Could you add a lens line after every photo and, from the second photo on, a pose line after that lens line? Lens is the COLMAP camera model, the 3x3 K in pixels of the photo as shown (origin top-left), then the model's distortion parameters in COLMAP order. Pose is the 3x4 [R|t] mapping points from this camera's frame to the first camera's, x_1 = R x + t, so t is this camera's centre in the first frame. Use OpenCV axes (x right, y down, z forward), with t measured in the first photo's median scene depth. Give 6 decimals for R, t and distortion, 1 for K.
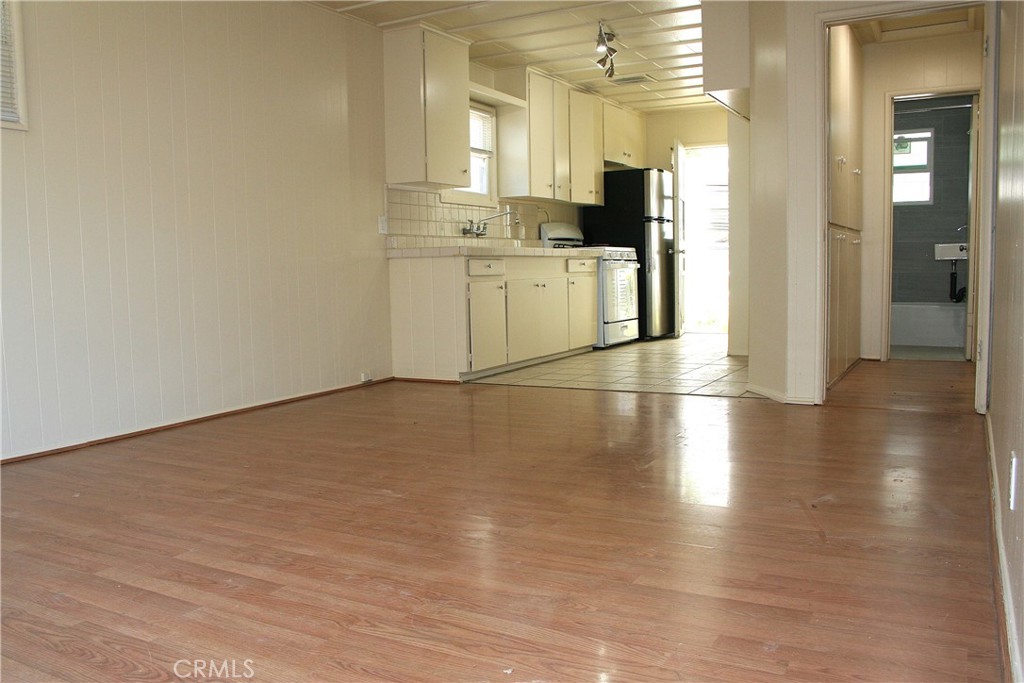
lens RADIAL K [[861.5, 0, 502.3], [0, 861.5, 341.1], [0, 0, 1]] dist [-0.153345, 0.128829]
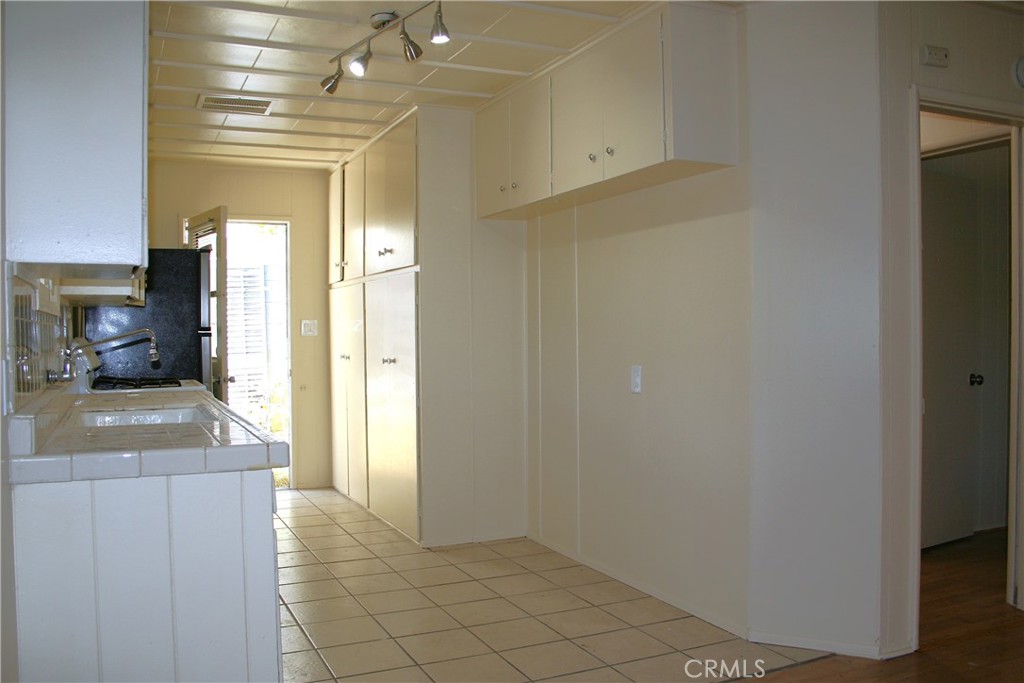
lens RADIAL K [[861.5, 0, 502.3], [0, 861.5, 341.1], [0, 0, 1]] dist [-0.153345, 0.128829]
pose [[0.589054, 0.002981, 0.808088, -0.236990], [0.067234, 0.996345, -0.052686, -0.104361], [-0.805292, 0.085366, 0.586701, 0.552606]]
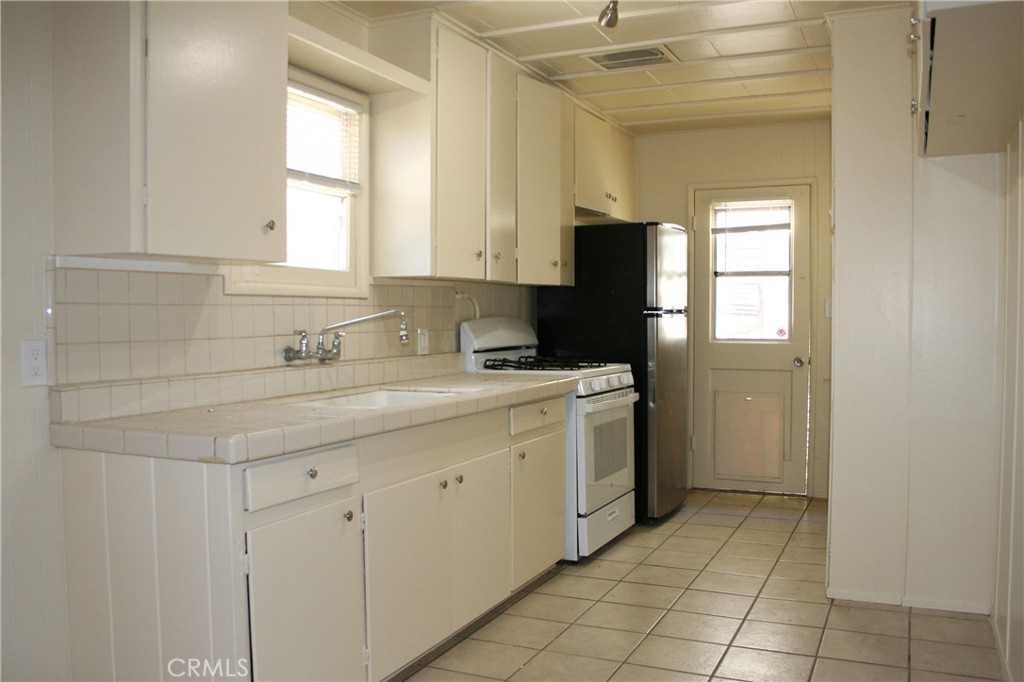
lens RADIAL K [[882.7, 0, 512.0], [0, 882.7, 341.0], [0, 0, 1]] dist [-0.151325, 0.086377]
pose [[0.996311, 0.012811, 0.084854, 0.034156], [-0.008100, 0.998418, -0.055636, -0.105739], [-0.085433, 0.054744, 0.994839, 0.505294]]
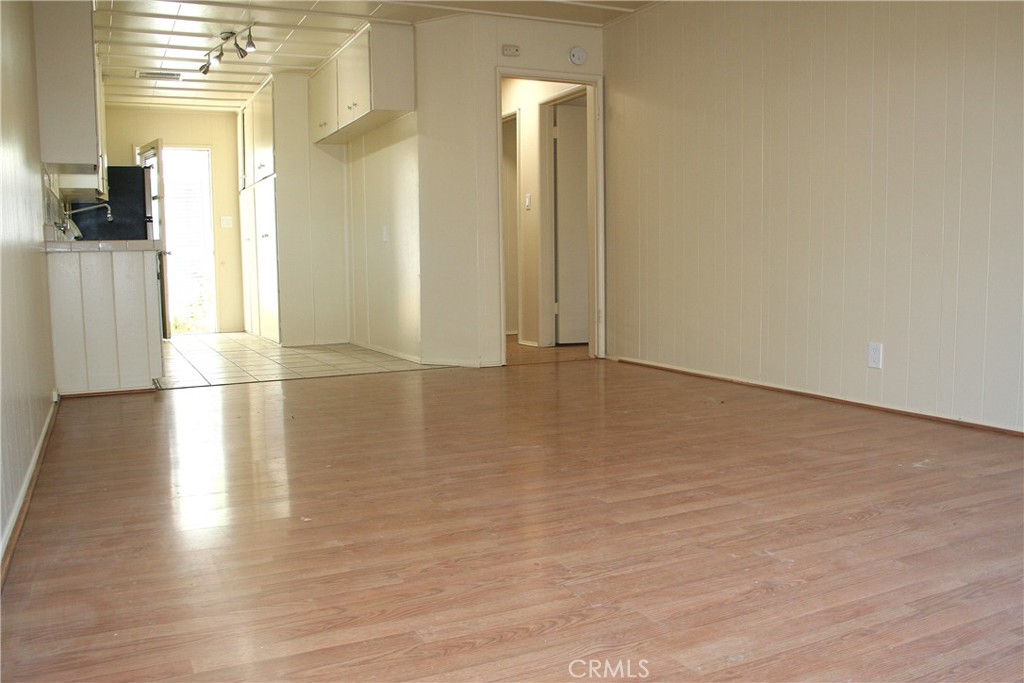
lens RADIAL K [[861.5, 0, 502.3], [0, 861.5, 341.1], [0, 0, 1]] dist [-0.153345, 0.128829]
pose [[0.576634, -0.066897, 0.814259, -0.458201], [0.076059, 0.996709, 0.028025, 0.000314], [-0.813454, 0.045772, 0.579825, 0.147118]]
